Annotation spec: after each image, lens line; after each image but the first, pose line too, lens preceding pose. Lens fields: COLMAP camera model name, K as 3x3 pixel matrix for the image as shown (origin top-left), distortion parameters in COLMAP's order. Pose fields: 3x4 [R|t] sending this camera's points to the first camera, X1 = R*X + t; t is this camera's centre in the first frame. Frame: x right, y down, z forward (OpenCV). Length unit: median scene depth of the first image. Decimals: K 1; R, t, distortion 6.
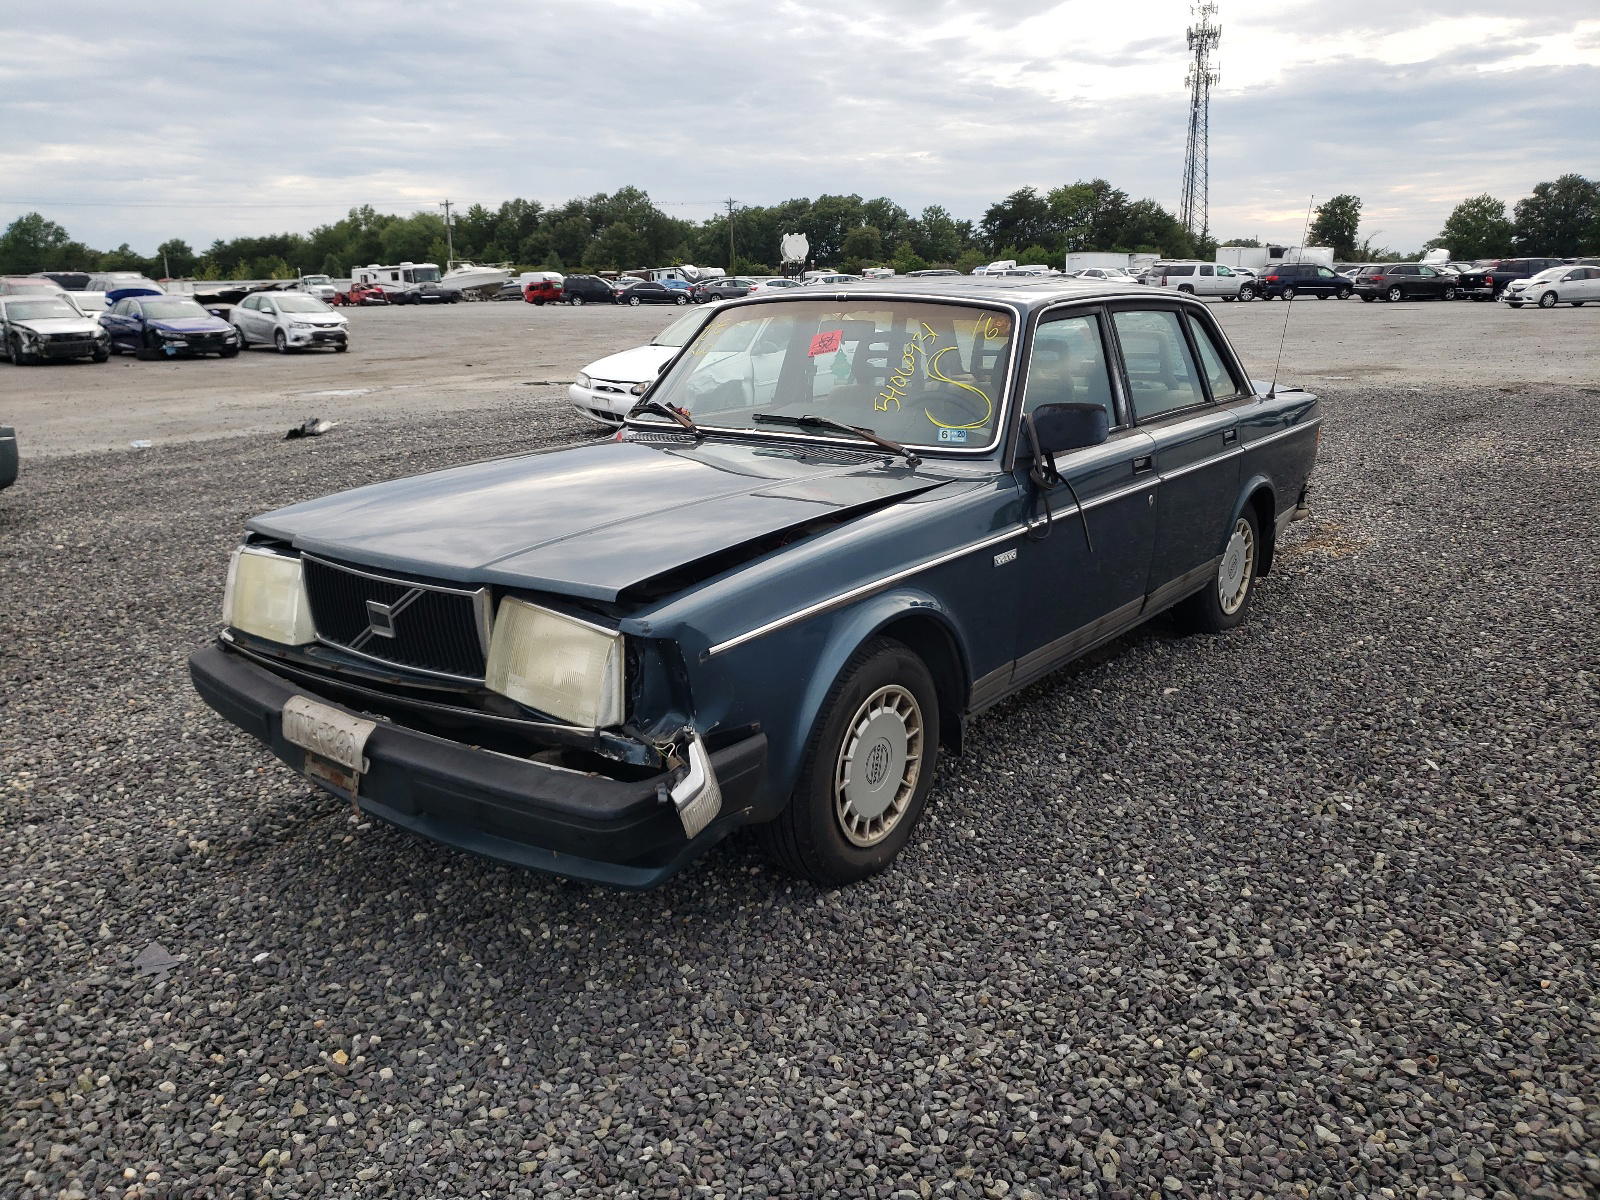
lens RADIAL K [[1241.9, 0, 800.0], [0, 1241.9, 600.0], [0, 0, 1]] dist [0.025815, -0.001118]
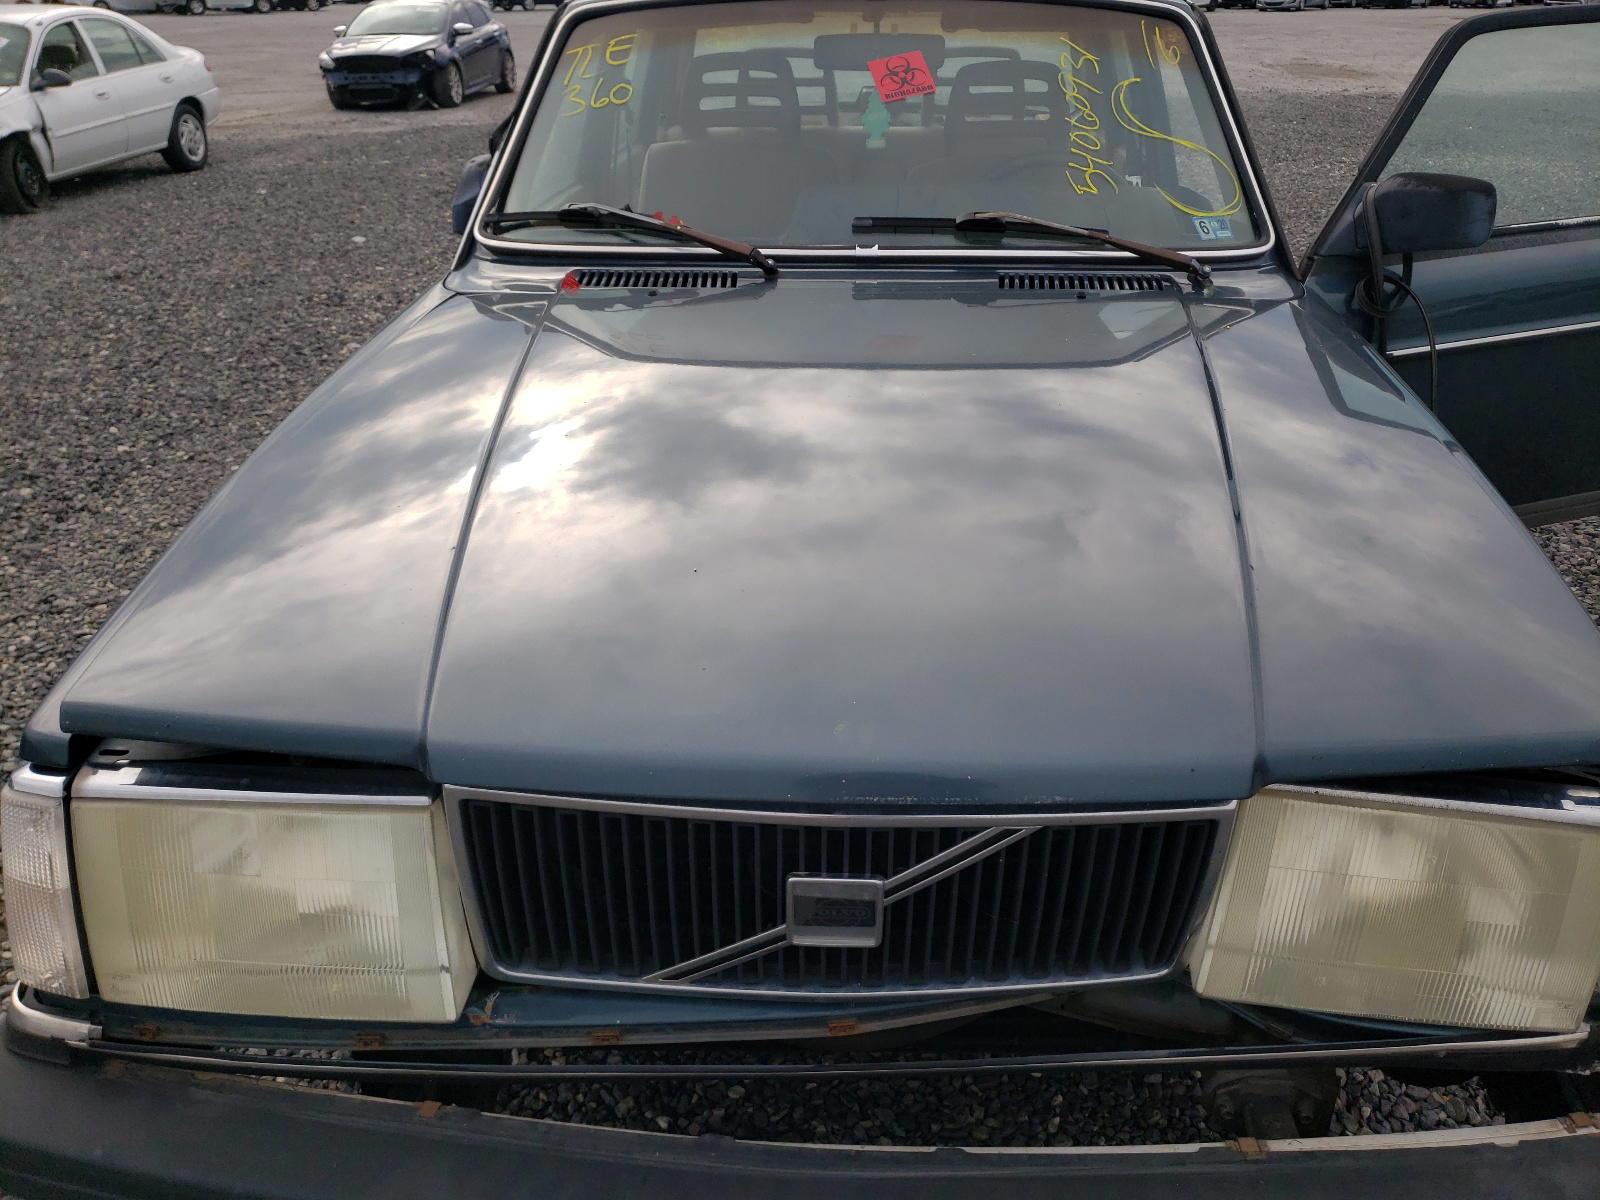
lens RADIAL K [[1107.5, 0, 800.0], [0, 1107.5, 600.0], [0, 0, 1]] dist [0.001131, -0.000024]
pose [[0.810967, -0.269583, 0.519285, -0.426680], [0.140608, 0.951315, 0.274279, -0.143580], [-0.567945, -0.149415, 0.809391, 0.653599]]
